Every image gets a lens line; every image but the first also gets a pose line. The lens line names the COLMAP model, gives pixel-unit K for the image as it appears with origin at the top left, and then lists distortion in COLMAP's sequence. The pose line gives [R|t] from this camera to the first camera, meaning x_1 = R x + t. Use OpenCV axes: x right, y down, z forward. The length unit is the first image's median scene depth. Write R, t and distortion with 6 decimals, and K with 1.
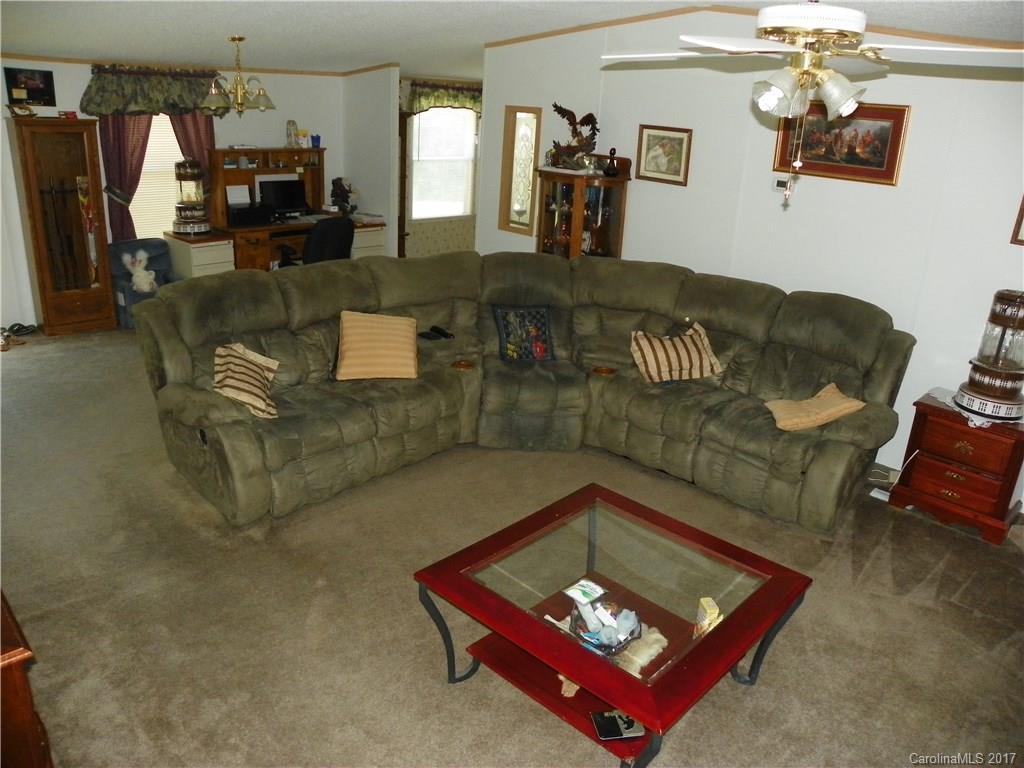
lens RADIAL K [[769.0, 0, 513.4], [0, 769.0, 384.1], [0, 0, 1]] dist [-0.146028, 0.070434]
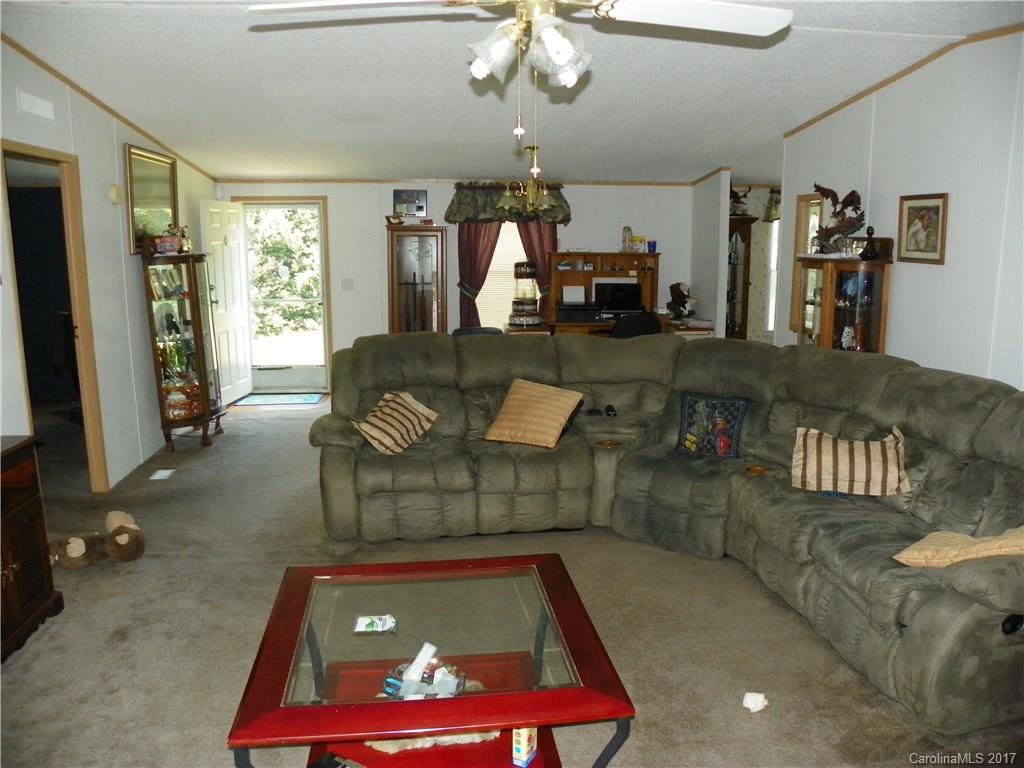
lens RADIAL K [[769.0, 0, 511.4], [0, 769.0, 385.9], [0, 0, 1]] dist [-0.146028, 0.070434]
pose [[0.772265, 0.064739, -0.631994, 0.364850], [-0.178504, 0.976831, -0.118059, 0.032947], [0.609708, 0.203986, 0.765928, 0.157700]]
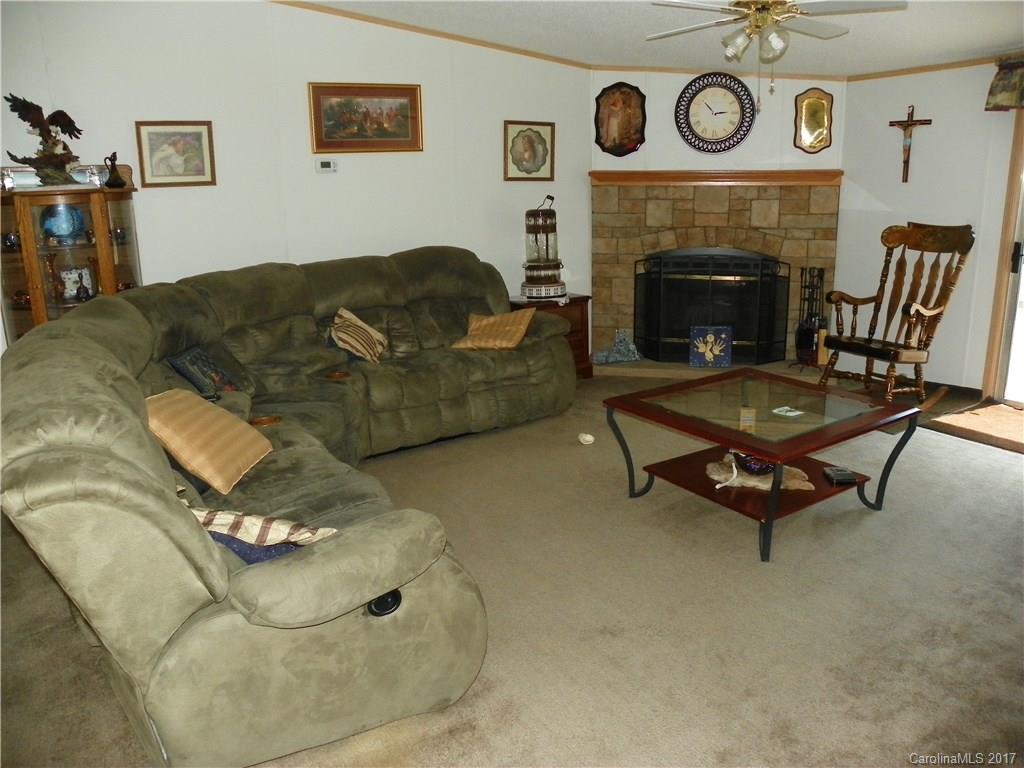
lens RADIAL K [[769.0, 0, 511.0], [0, 769.0, 382.8], [0, 0, 1]] dist [-0.146028, 0.070434]
pose [[0.218638, -0.301863, 0.927942, -0.568290], [0.372880, 0.904627, 0.206422, -0.100153], [-0.901753, 0.300879, 0.310344, 0.471447]]
